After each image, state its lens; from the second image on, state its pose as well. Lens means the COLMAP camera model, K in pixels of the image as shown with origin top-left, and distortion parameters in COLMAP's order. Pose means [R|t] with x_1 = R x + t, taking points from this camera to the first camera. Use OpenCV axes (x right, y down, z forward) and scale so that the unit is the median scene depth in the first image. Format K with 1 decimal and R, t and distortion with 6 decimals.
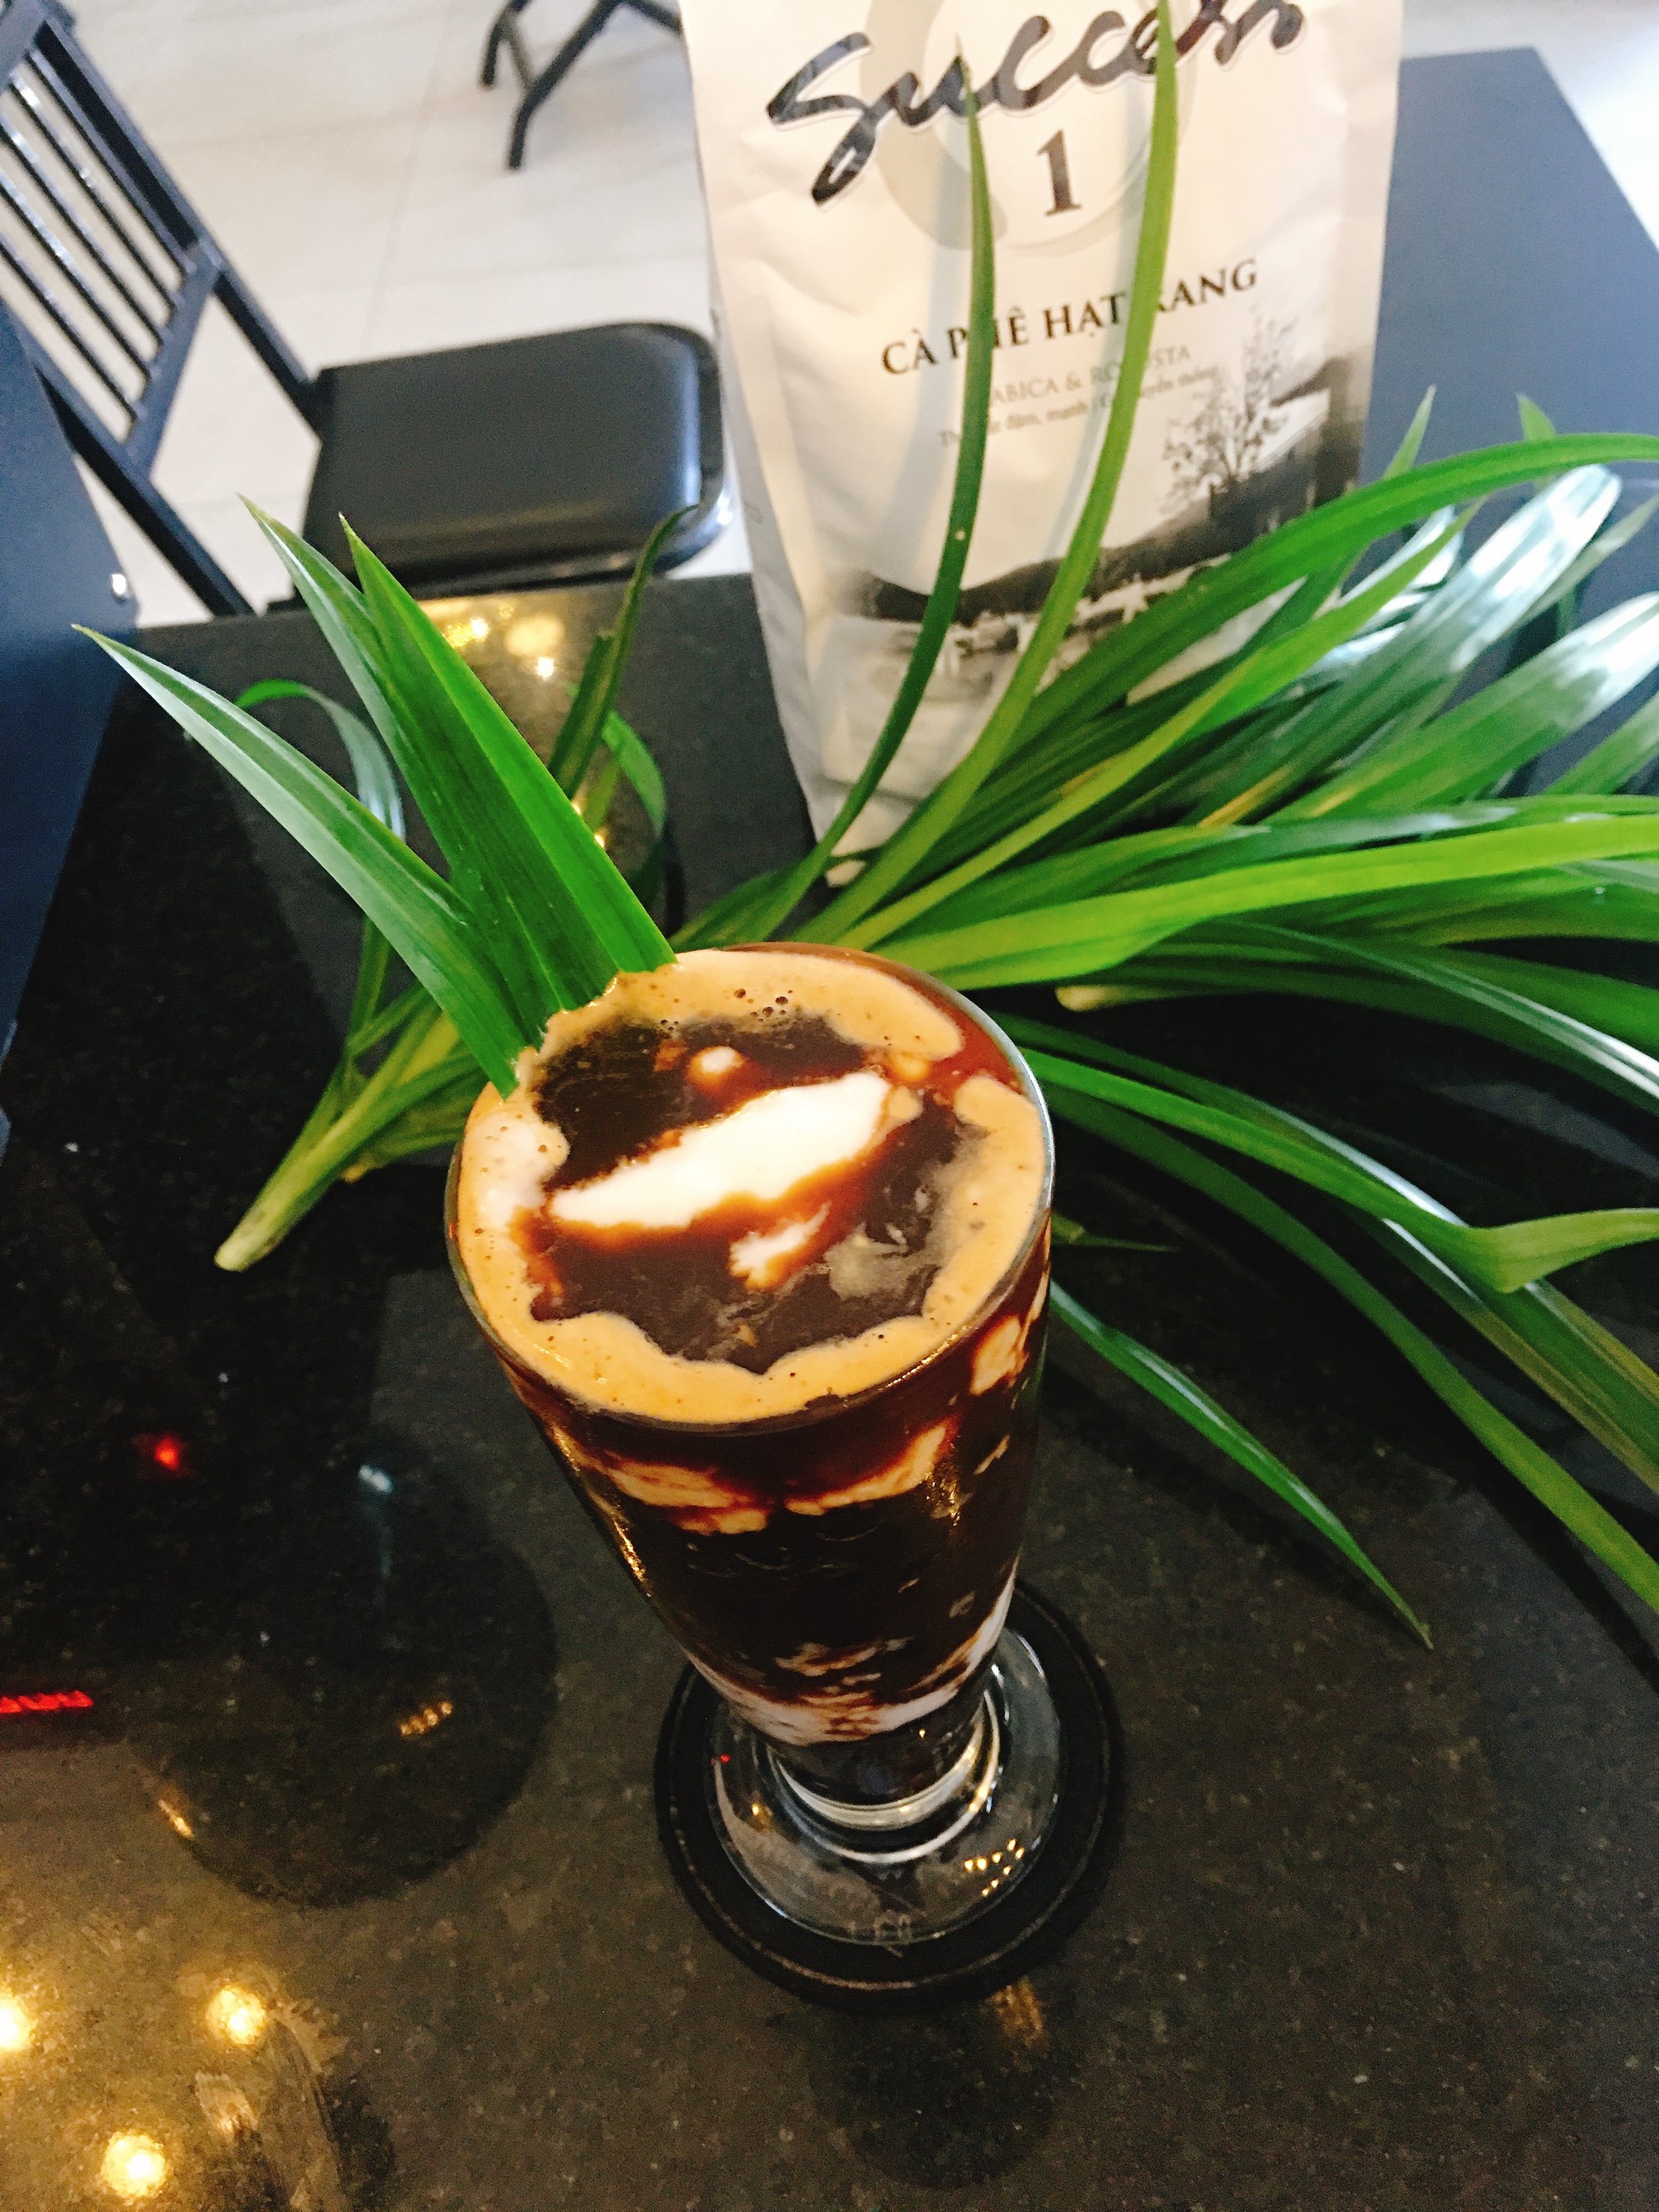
lens RADIAL K [[1980.2, 0, 825.1], [0, 1980.2, 1067.5], [0, 0, 1]] dist [0.099557, -0.195704]
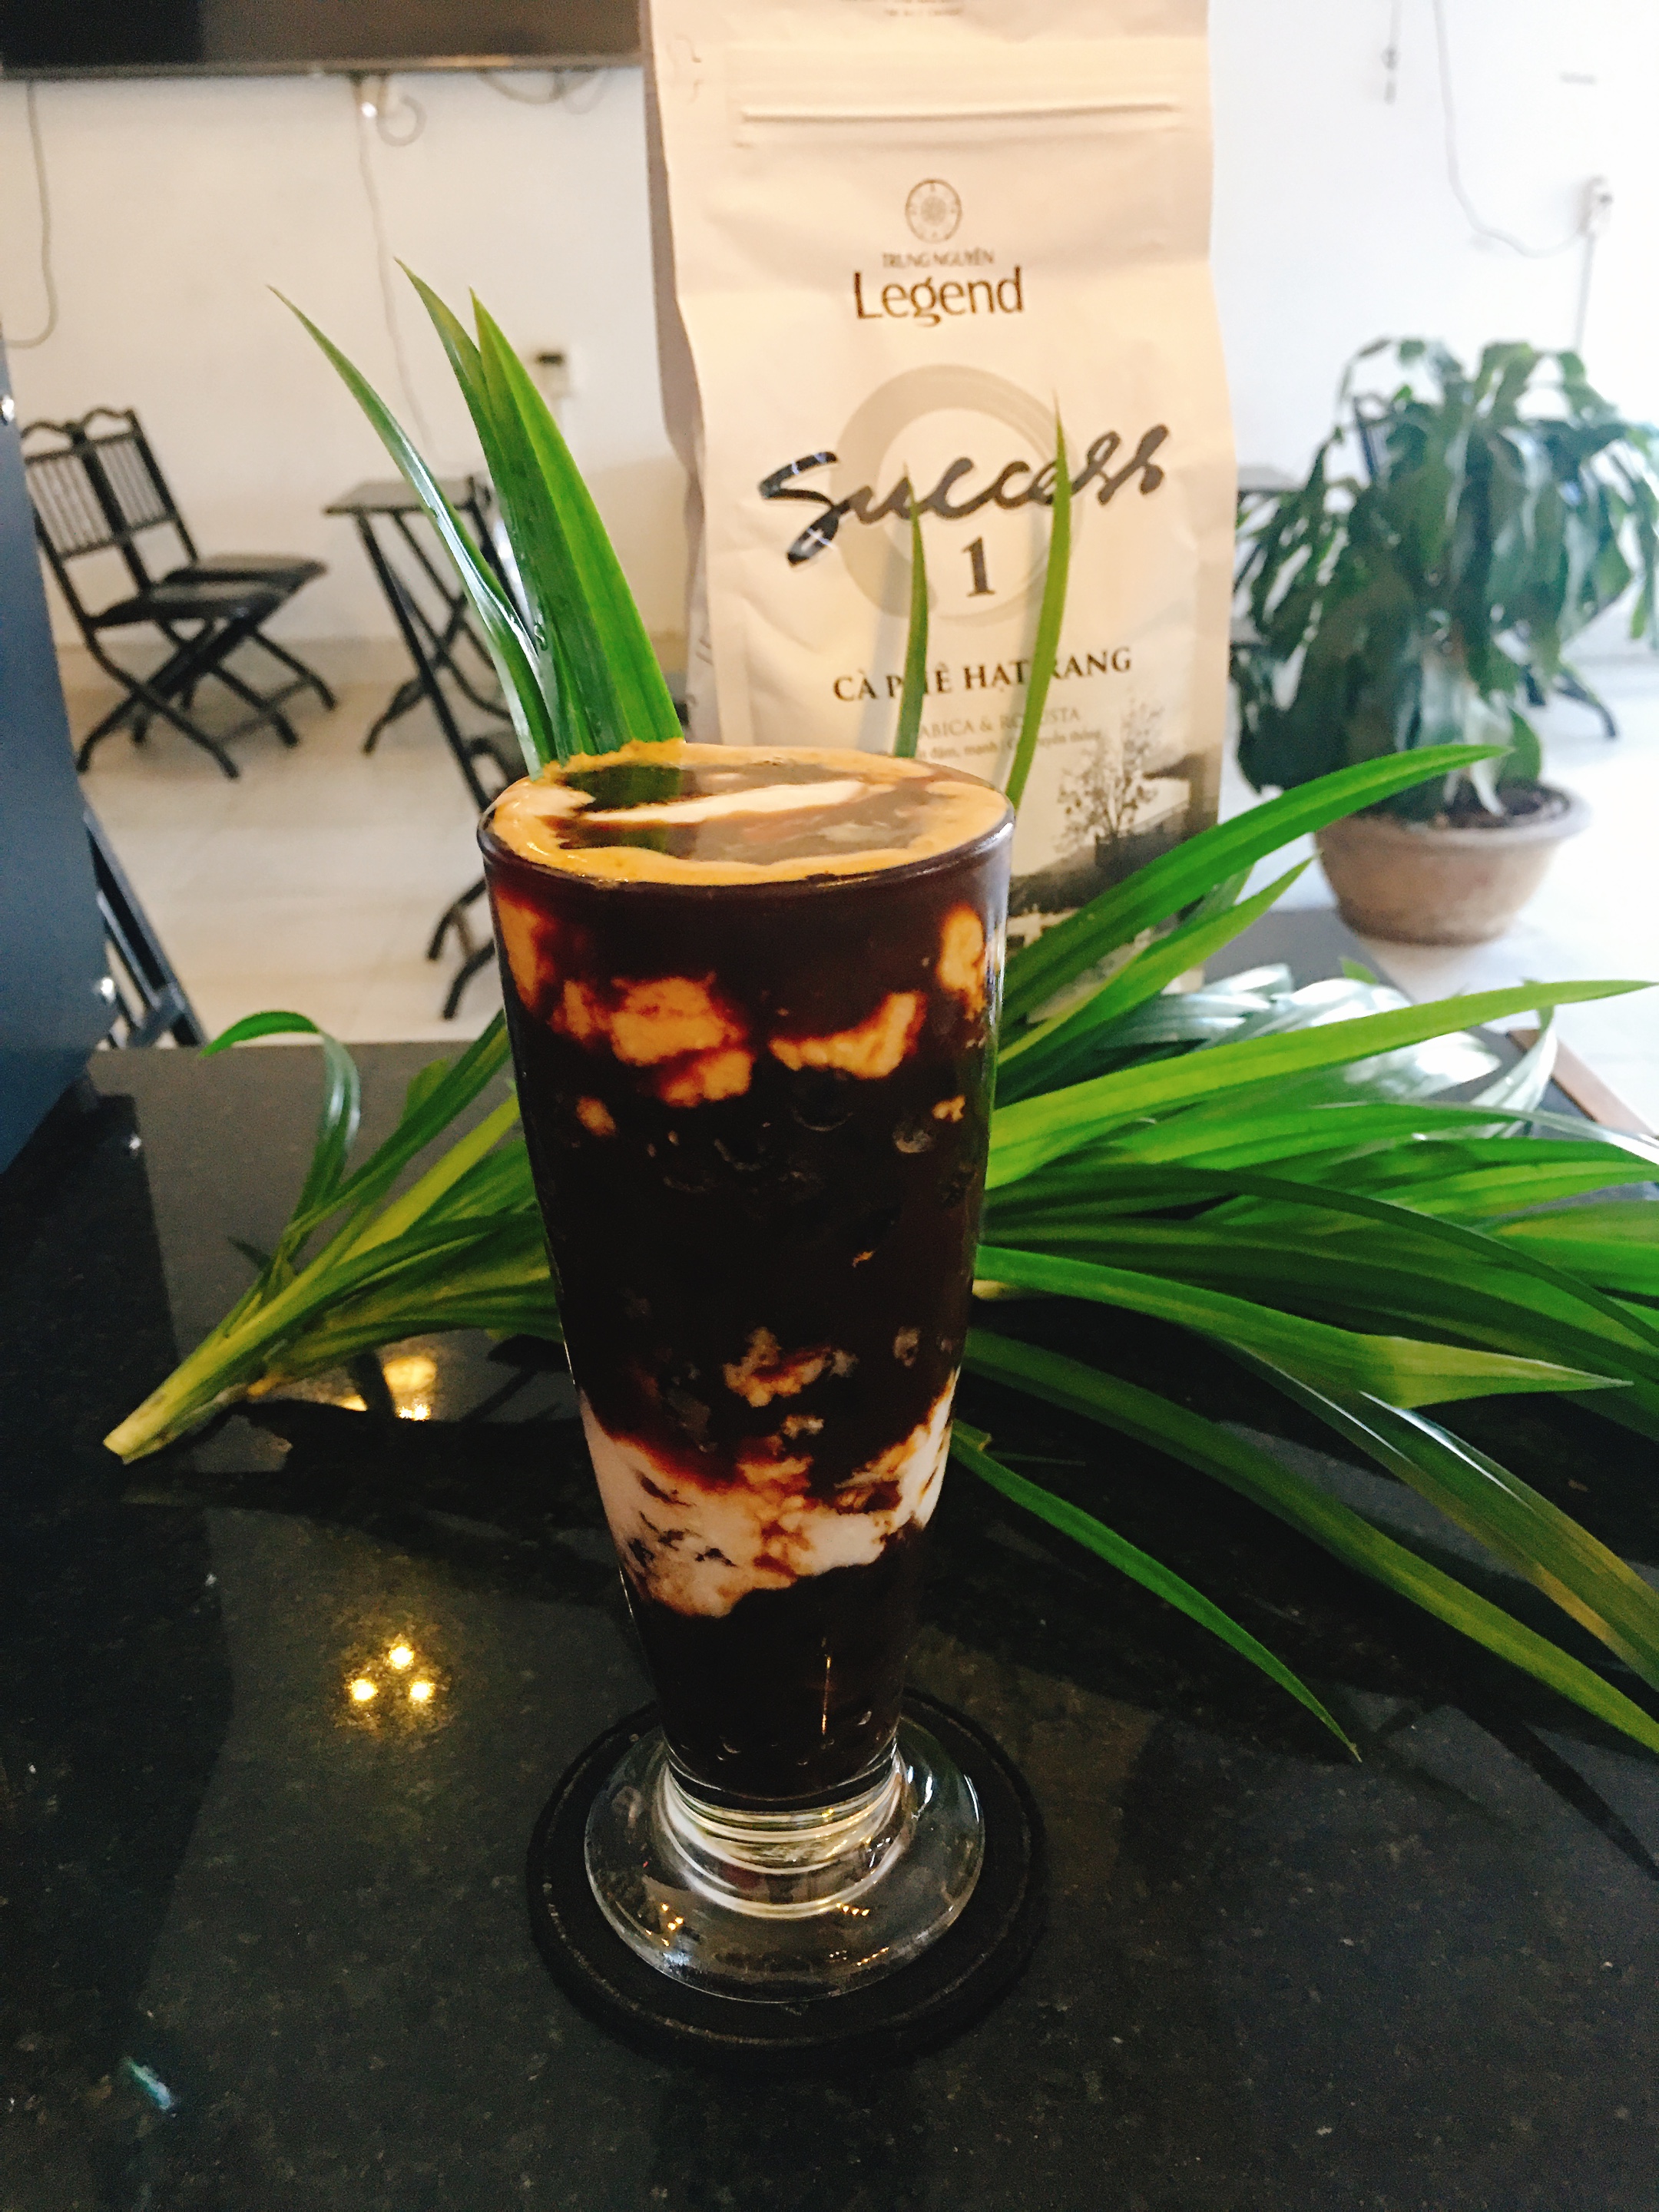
lens RADIAL K [[1980.2, 0, 825.1], [0, 1980.2, 1067.5], [0, 0, 1]] dist [0.099557, -0.195704]
pose [[0.995284, 0.077449, 0.058401, -0.030382], [-0.041265, 0.882939, -0.467670, 0.428115], [-0.087785, 0.463055, 0.881972, 0.028392]]
